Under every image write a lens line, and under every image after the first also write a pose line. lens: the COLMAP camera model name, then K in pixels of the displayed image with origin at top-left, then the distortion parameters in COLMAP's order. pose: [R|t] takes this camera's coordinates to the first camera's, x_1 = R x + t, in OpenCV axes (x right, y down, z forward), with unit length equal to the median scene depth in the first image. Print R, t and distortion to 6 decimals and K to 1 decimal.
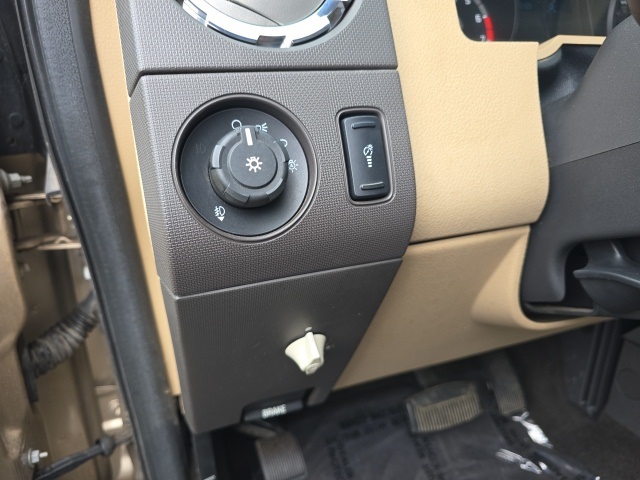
lens RADIAL K [[434.8, 0, 319.7], [0, 434.8, 239.8], [0, 0, 1]] dist [0.031703, -0.018099]
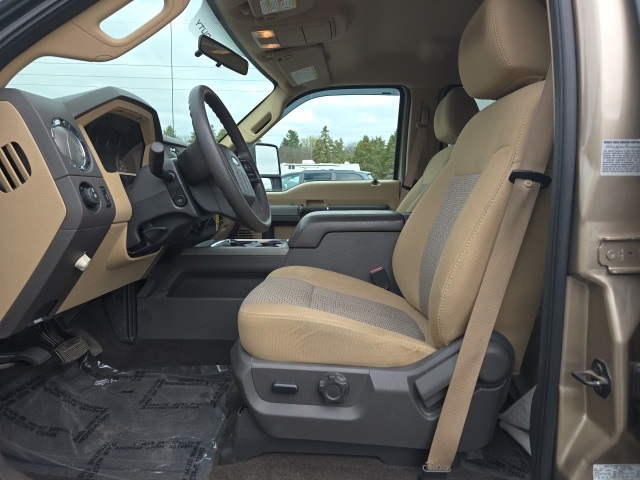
lens RADIAL K [[434.8, 0, 317.5], [0, 434.8, 243.6], [0, 0, 1]] dist [0.031703, -0.018099]
pose [[0.400134, -0.092807, 0.911745, -1.516122], [0.274301, 0.961380, -0.022522, 0.452836], [-0.874444, 0.259104, 0.410138, -1.231800]]
